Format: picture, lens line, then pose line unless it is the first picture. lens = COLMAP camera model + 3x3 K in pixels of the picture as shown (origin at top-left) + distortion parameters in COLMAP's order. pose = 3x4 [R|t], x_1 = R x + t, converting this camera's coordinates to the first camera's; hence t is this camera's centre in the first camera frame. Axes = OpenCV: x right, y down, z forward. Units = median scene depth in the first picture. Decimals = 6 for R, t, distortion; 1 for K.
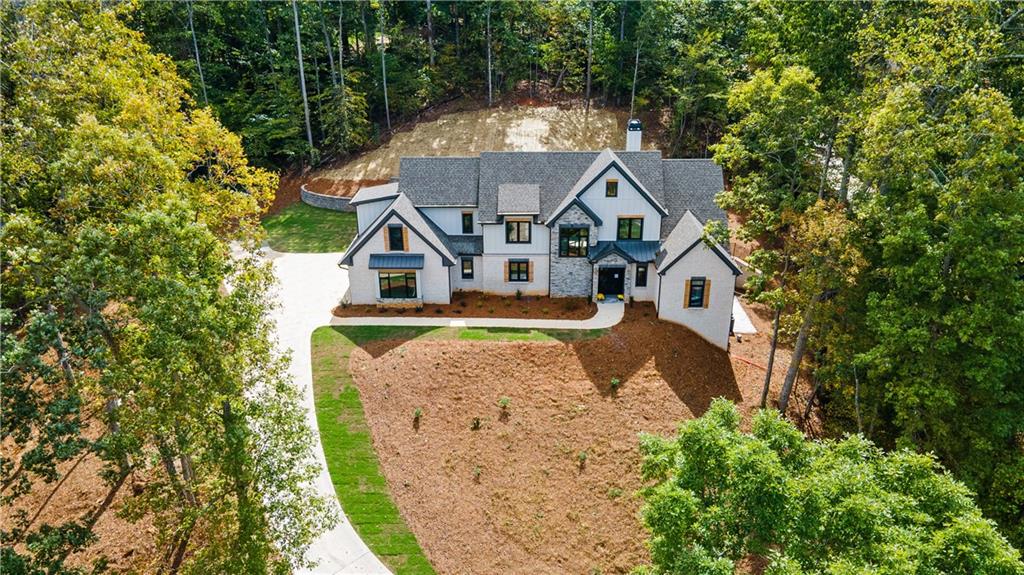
lens RADIAL K [[748.1, 0, 514.5], [0, 748.1, 287.1], [0, 0, 1]] dist [0.032033, 0.027484]
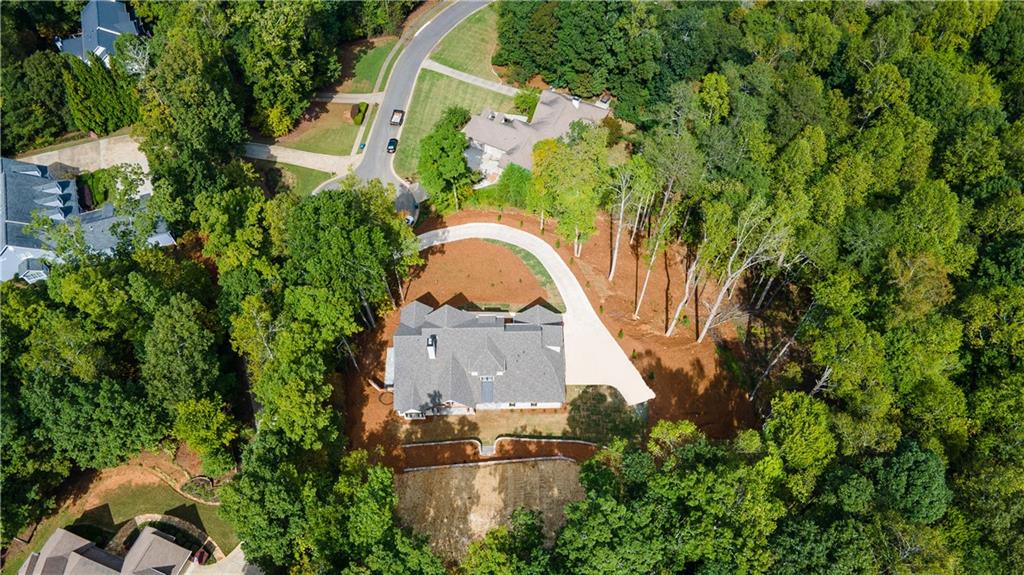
lens RADIAL K [[760.5, 0, 513.8], [0, 760.5, 277.7], [0, 0, 1]] dist [0.037021, 0.004463]
pose [[-0.999180, 0.037635, -0.014958, -0.046070], [-0.008504, 0.166144, 0.986065, -2.490037], [0.039596, 0.985383, -0.165688, 1.277756]]
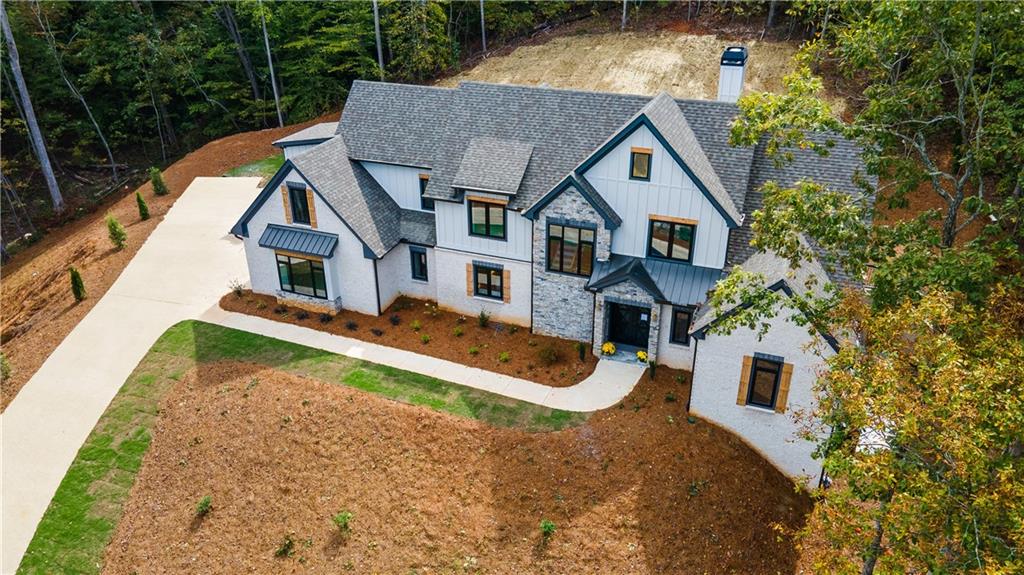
lens RADIAL K [[748.1, 0, 514.5], [0, 748.1, 287.1], [0, 0, 1]] dist [0.032033, 0.027484]
pose [[0.938688, 0.159956, -0.305417, 0.221318], [-0.137348, 0.986026, 0.094280, -0.080681], [0.316230, -0.046551, 0.947540, 0.435803]]
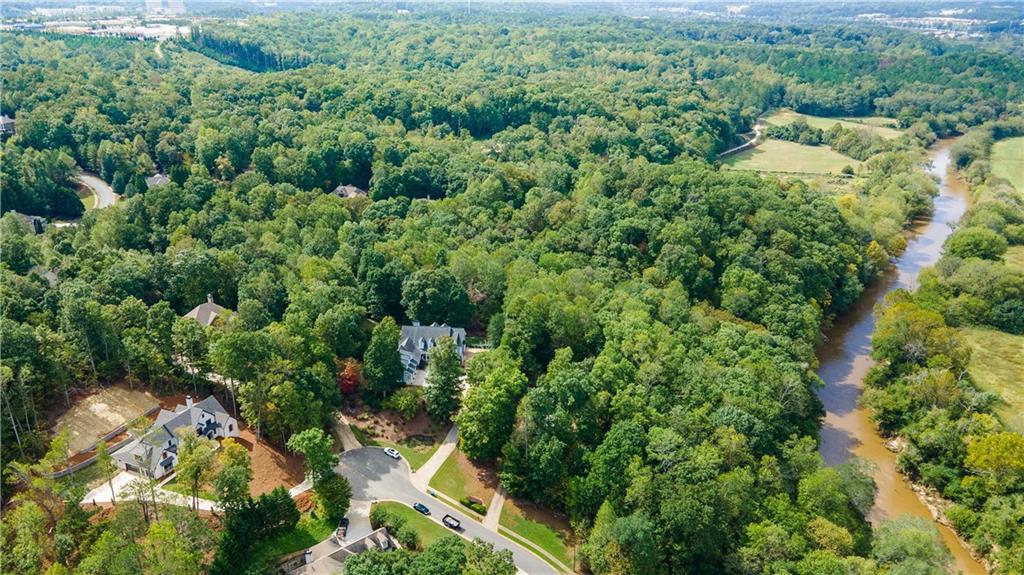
lens RADIAL K [[748.1, 0, 514.5], [0, 748.1, 287.1], [0, 0, 1]] dist [0.032033, 0.027484]
pose [[0.385949, -0.337998, 0.858371, -2.416305], [0.352652, 0.913851, 0.201281, -0.970100], [-0.852455, 0.225022, 0.471896, -2.443861]]
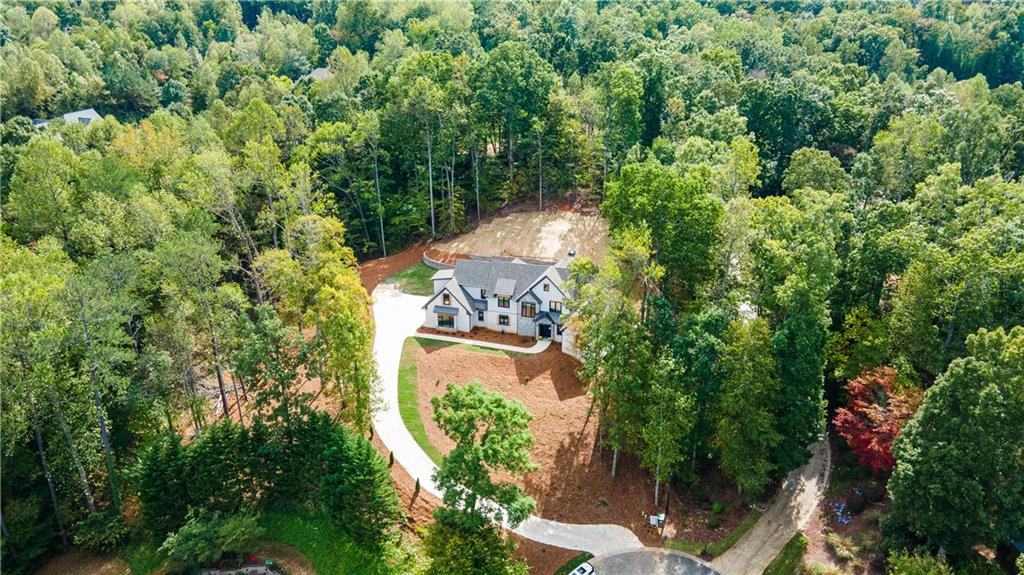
lens RADIAL K [[748.1, 0, 514.5], [0, 748.1, 287.1], [0, 0, 1]] dist [0.032033, 0.027484]
pose [[0.968826, 0.105721, -0.224052, 0.503008], [-0.104487, 0.994374, 0.017390, -0.156642], [0.224630, 0.006563, 0.974422, -1.040730]]
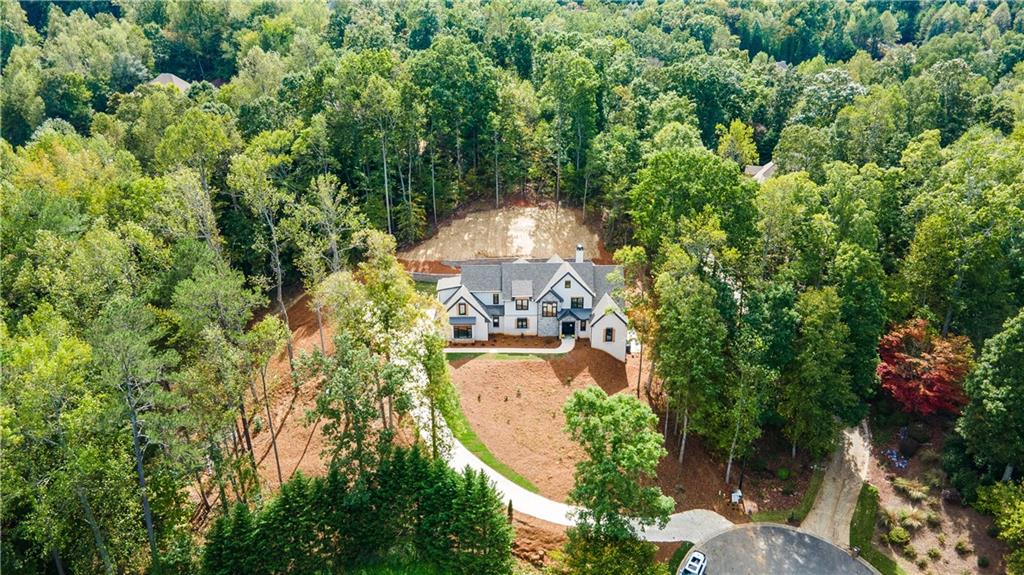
lens RADIAL K [[748.1, 0, 514.5], [0, 748.1, 287.1], [0, 0, 1]] dist [0.032033, 0.027484]
pose [[0.999477, -0.010184, 0.030697, -0.077228], [0.009900, 0.999907, 0.009397, -0.141464], [-0.030790, -0.009089, 0.999485, -1.021496]]
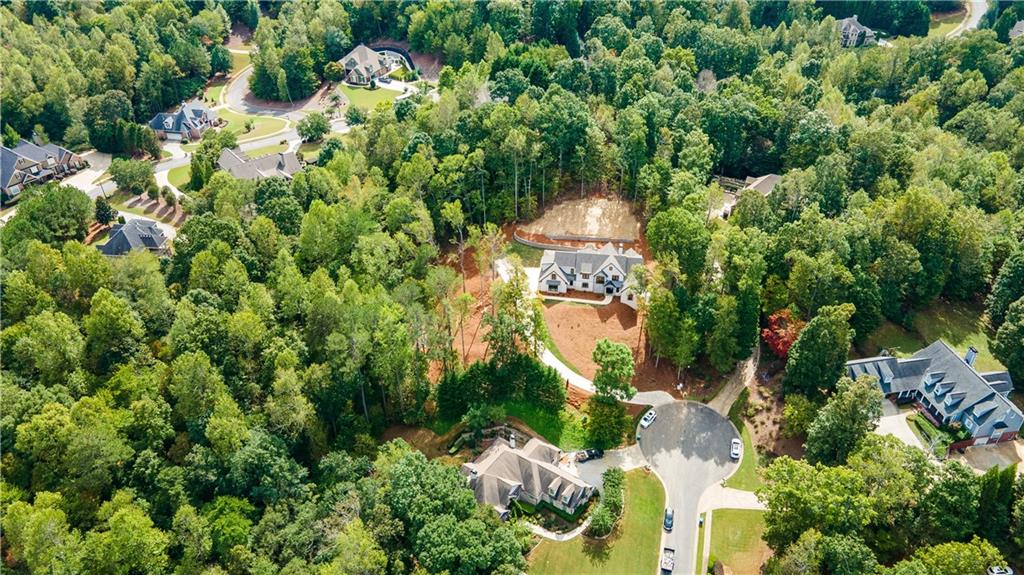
lens RADIAL K [[760.5, 0, 513.8], [0, 760.5, 277.7], [0, 0, 1]] dist [0.037021, 0.004463]
pose [[0.992836, 0.072654, -0.094853, 0.009610], [-0.051179, 0.975961, 0.211851, -0.869214], [0.107965, -0.205479, 0.972688, -2.801619]]
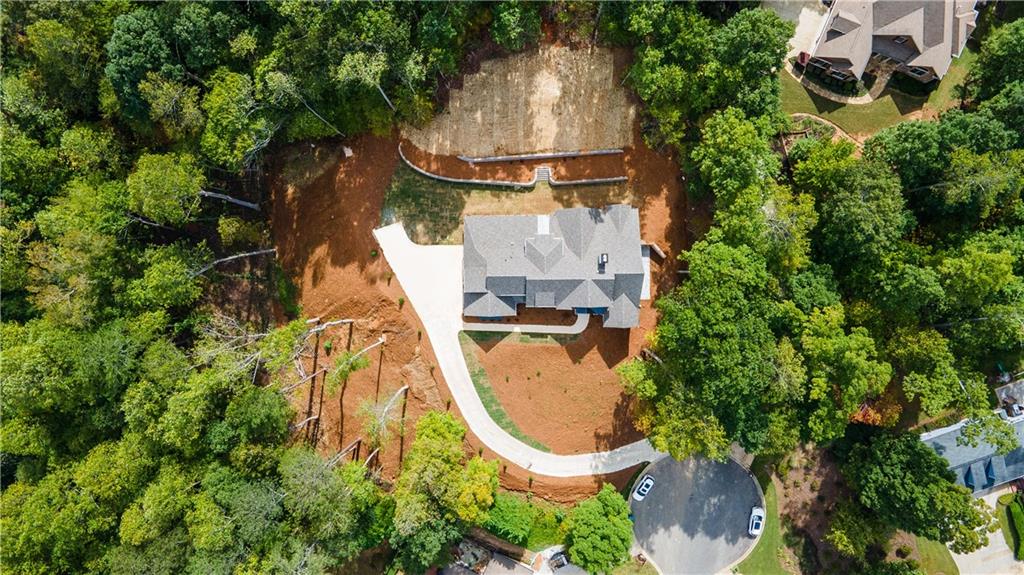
lens RADIAL K [[748.1, 0, 514.5], [0, 748.1, 287.1], [0, 0, 1]] dist [0.032033, 0.027484]
pose [[0.999586, -0.027812, 0.007375, -0.096524], [0.003738, 0.379644, 0.925125, -2.140335], [-0.028529, -0.924715, 0.379590, 0.219182]]
